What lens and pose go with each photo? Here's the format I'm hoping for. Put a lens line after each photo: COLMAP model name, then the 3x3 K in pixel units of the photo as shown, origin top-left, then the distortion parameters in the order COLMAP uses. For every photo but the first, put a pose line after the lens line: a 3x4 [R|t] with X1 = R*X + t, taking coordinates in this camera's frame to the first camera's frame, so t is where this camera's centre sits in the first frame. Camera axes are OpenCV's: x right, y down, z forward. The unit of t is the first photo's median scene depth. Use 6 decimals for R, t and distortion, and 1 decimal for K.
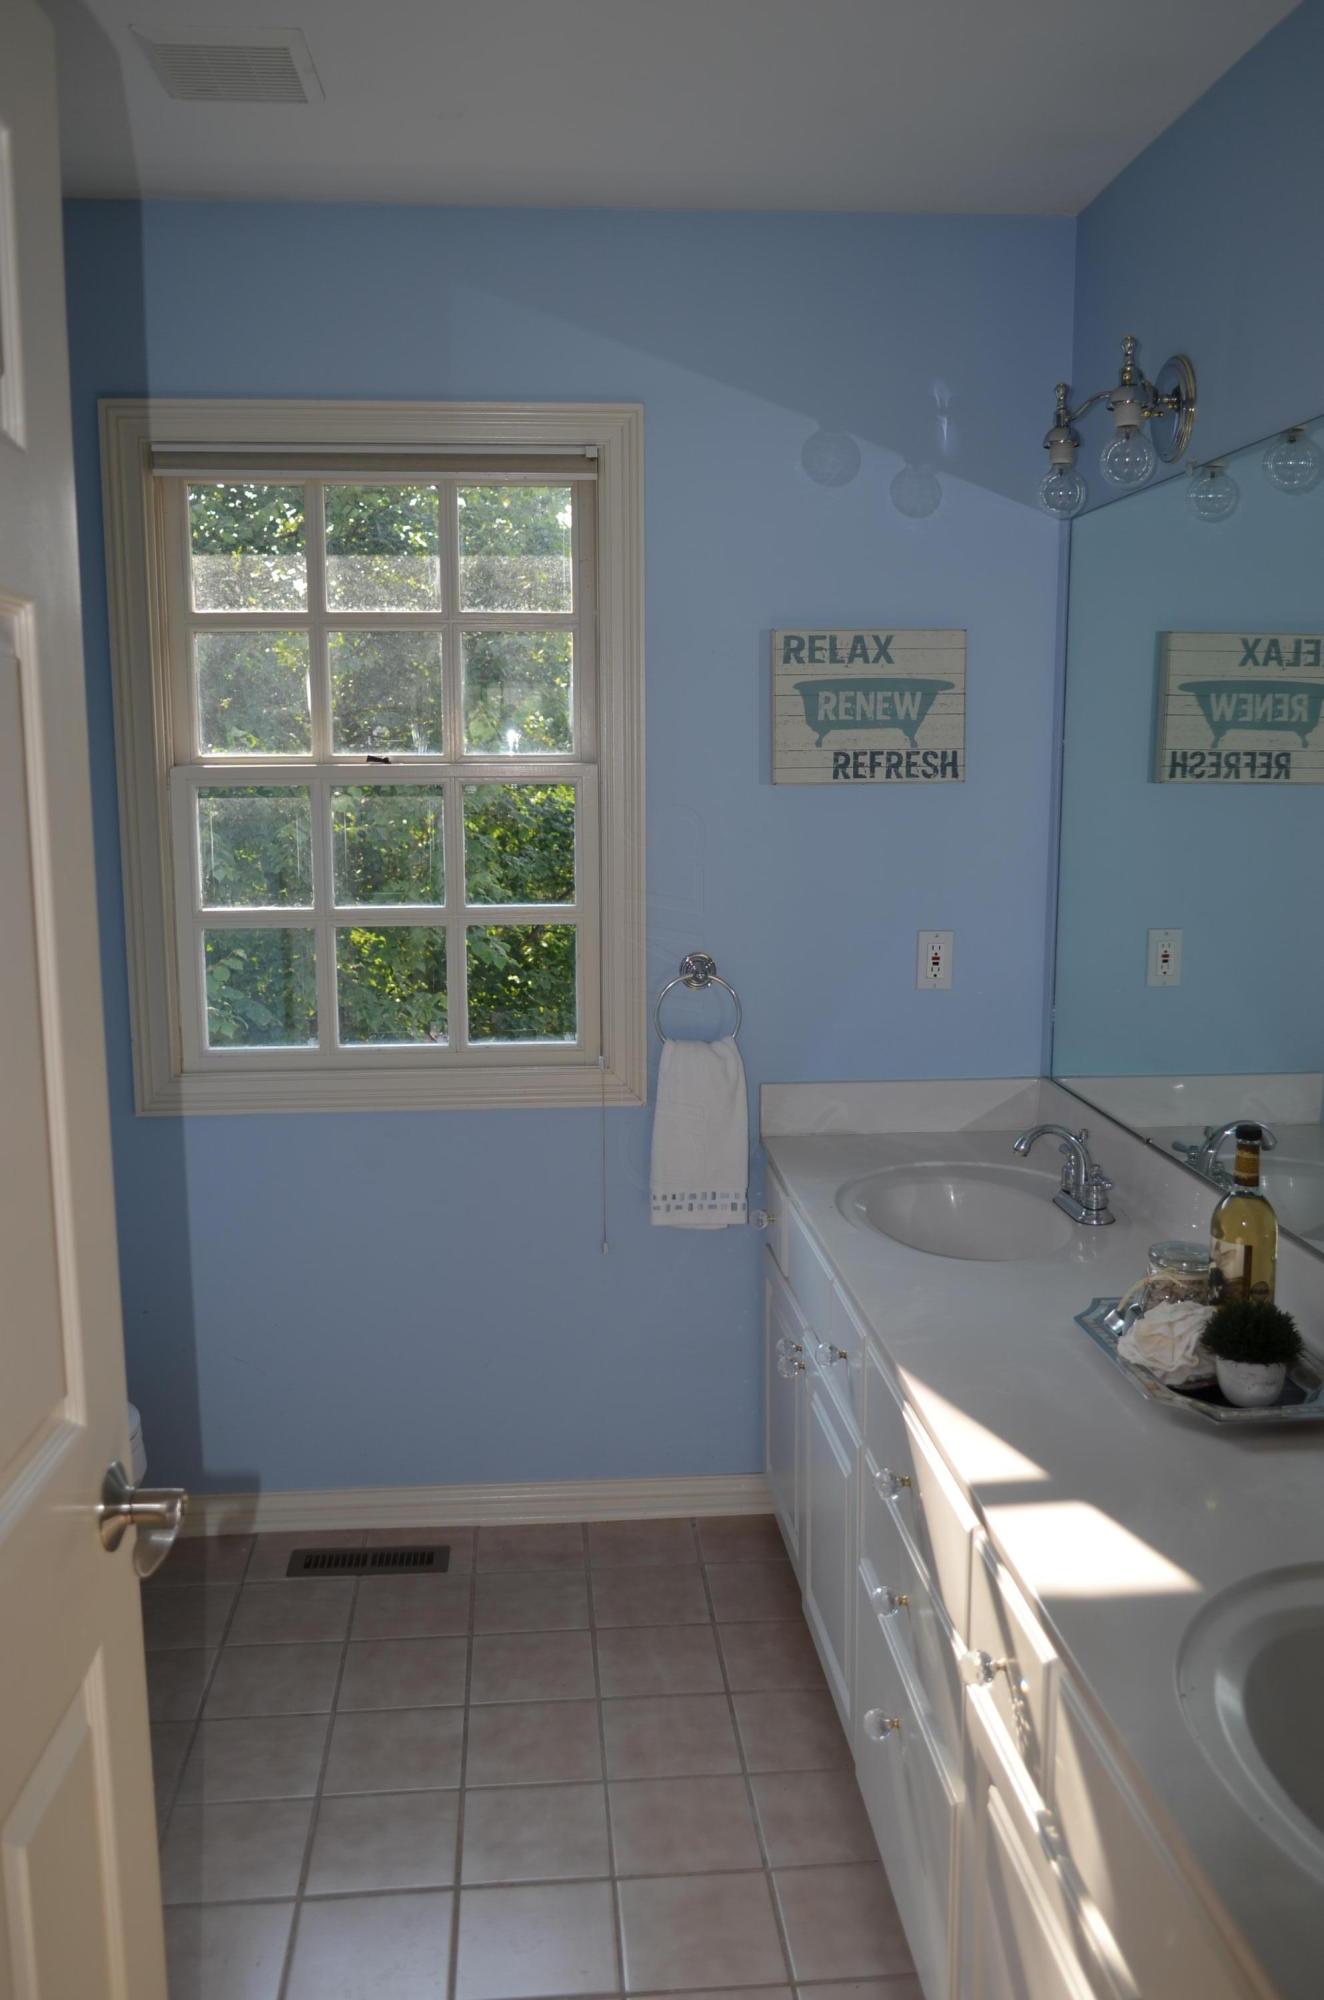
lens RADIAL K [[1631.7, 0, 662.0], [0, 1631.7, 1000.0], [0, 0, 1]] dist [-0.019392, 0.002556]
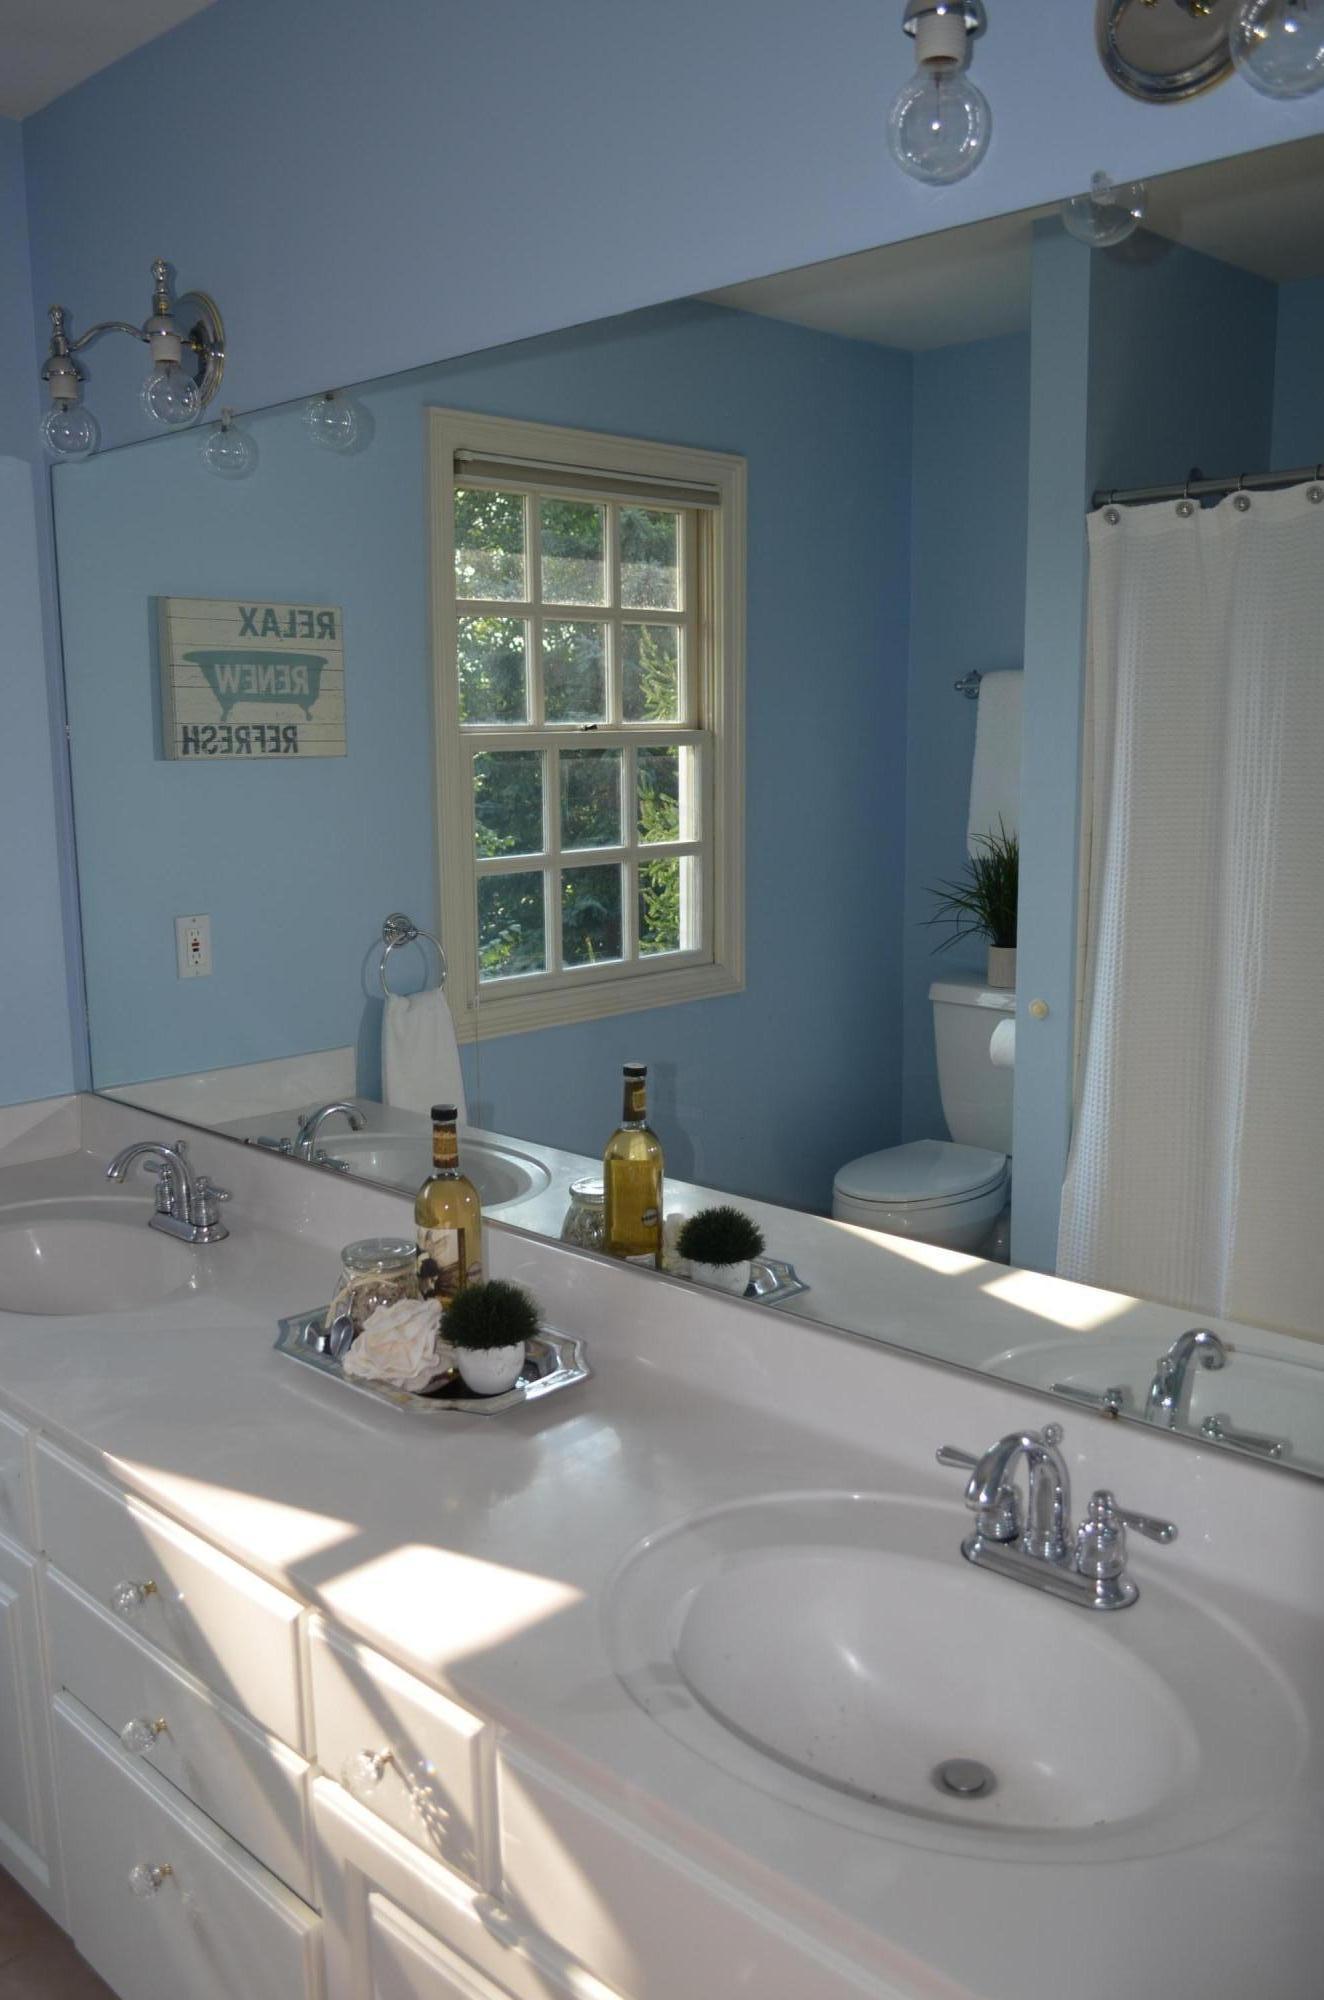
lens RADIAL K [[1639.8, 0, 662.0], [0, 1639.8, 1000.0], [0, 0, 1]] dist [-0.019493, -0.003509]
pose [[0.759956, -0.115558, 0.639619, -0.098127], [0.111403, 0.992664, 0.046978, -0.010111], [-0.640356, 0.035554, 0.767255, 0.110355]]
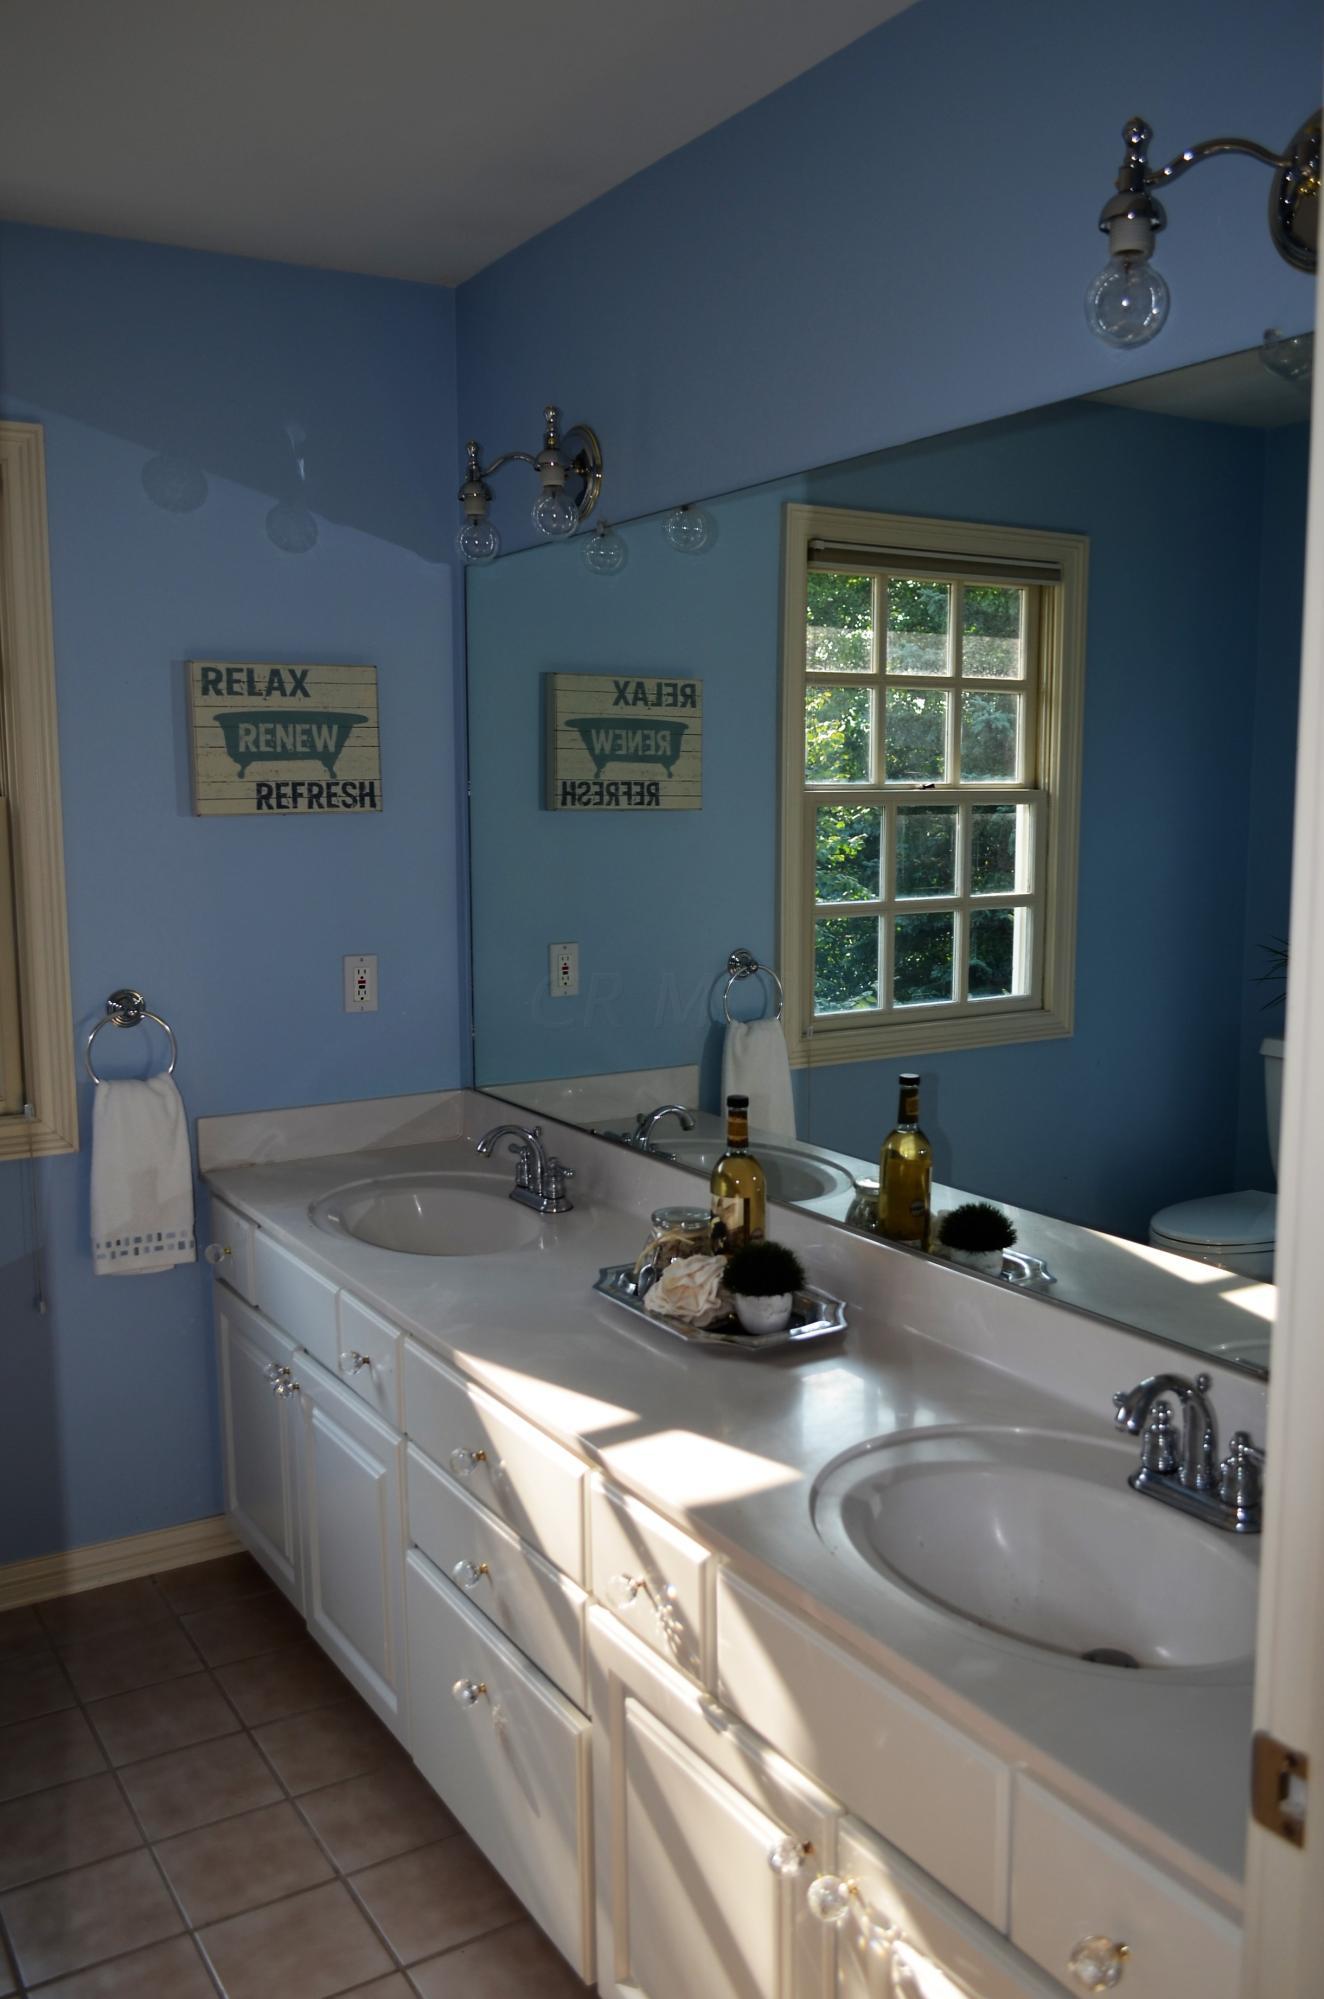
lens RADIAL K [[1639.0, 0, 662.0], [0, 1639.0, 999.5], [0, 0, 1]] dist [-0.019493, -0.003509]
pose [[0.894349, -0.060450, 0.443267, -0.128208], [0.073109, 0.997258, -0.011506, 0.011977], [-0.441356, 0.042697, 0.896316, -0.015812]]
